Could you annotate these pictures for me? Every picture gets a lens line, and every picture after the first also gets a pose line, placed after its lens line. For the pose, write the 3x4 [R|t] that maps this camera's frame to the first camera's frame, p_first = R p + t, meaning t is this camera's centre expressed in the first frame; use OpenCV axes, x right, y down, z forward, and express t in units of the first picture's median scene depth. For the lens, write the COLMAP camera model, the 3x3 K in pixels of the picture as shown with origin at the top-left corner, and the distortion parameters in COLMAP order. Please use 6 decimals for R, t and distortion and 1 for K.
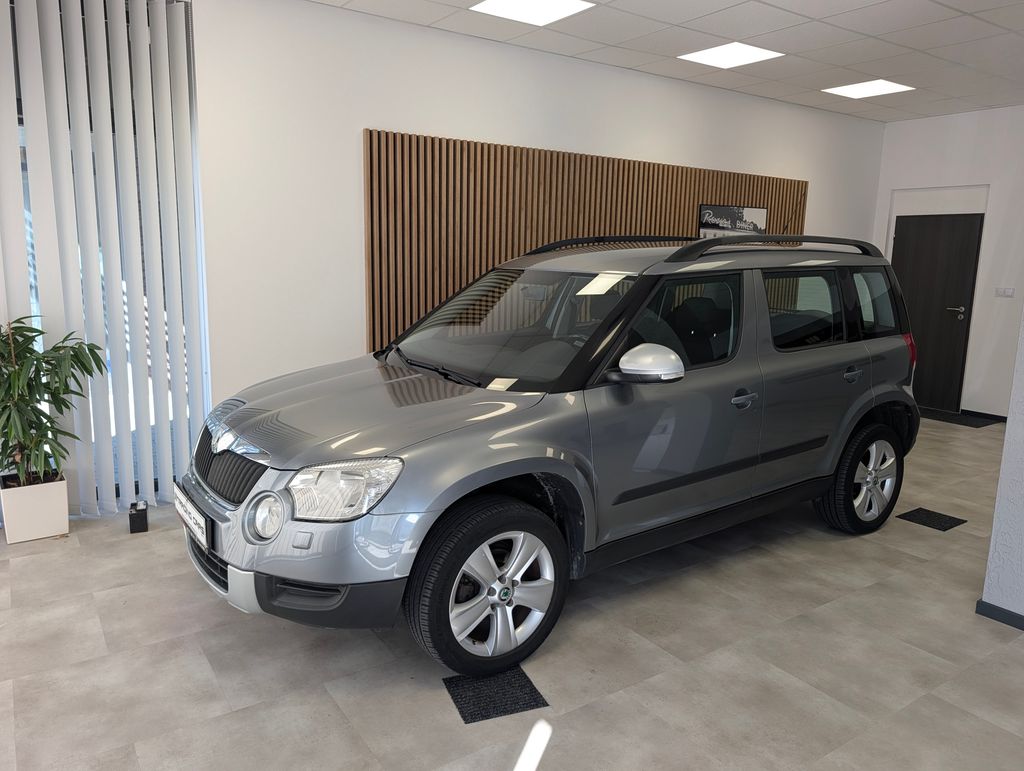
lens RADIAL K [[745.9, 0, 510.7], [0, 745.9, 402.5], [0, 0, 1]] dist [0.005362, -0.005924]
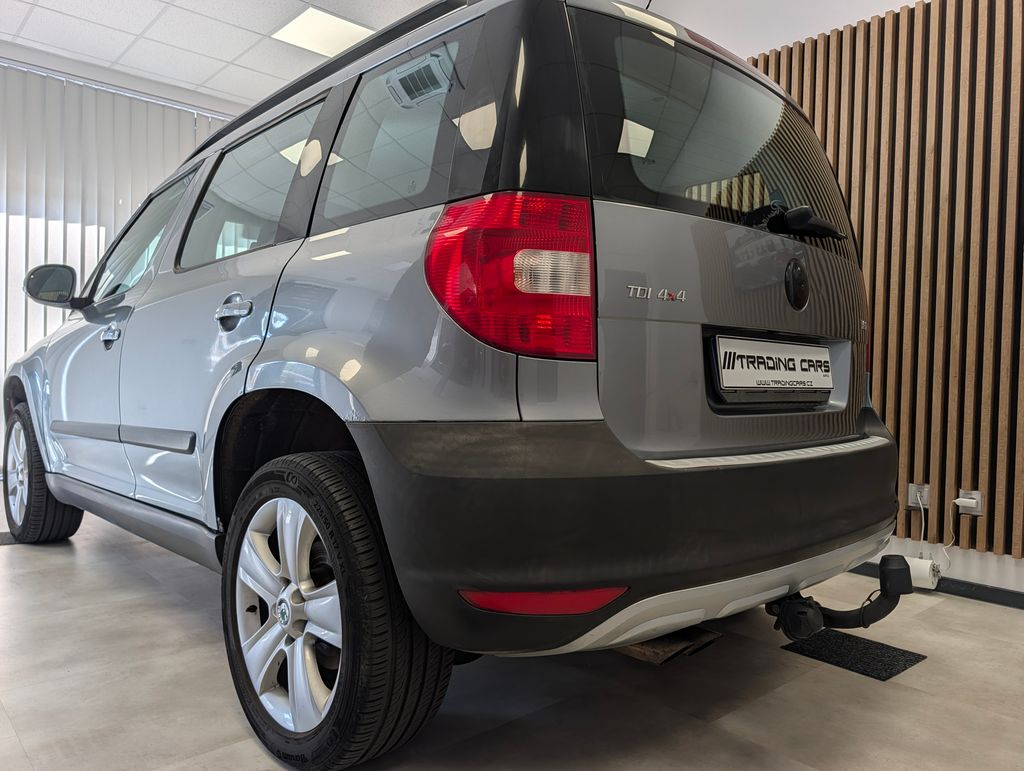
lens RADIAL K [[745.9, 0, 510.7], [0, 745.9, 402.5], [0, 0, 1]] dist [0.005362, -0.005924]
pose [[0.135941, 0.025773, -0.990382, 0.763238], [-0.208491, 0.978019, -0.003167, -0.016630], [0.968530, 0.206917, 0.138327, 0.913942]]
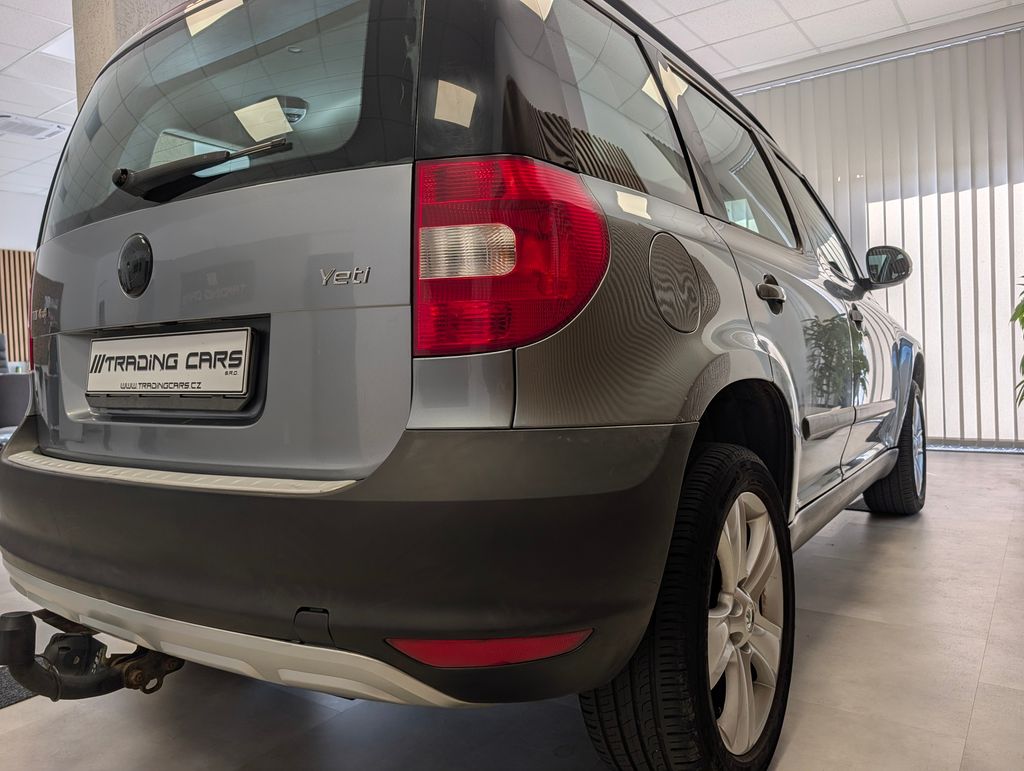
lens RADIAL K [[742.4, 0, 512.0], [0, 742.4, 385.5], [0, 0, 1]] dist [0.004365, 0.000298]
pose [[-0.940118, 0.036385, -0.338901, 0.399675], [-0.041030, 0.974975, 0.218495, -0.121591], [0.338370, 0.219316, -0.915099, 1.392853]]
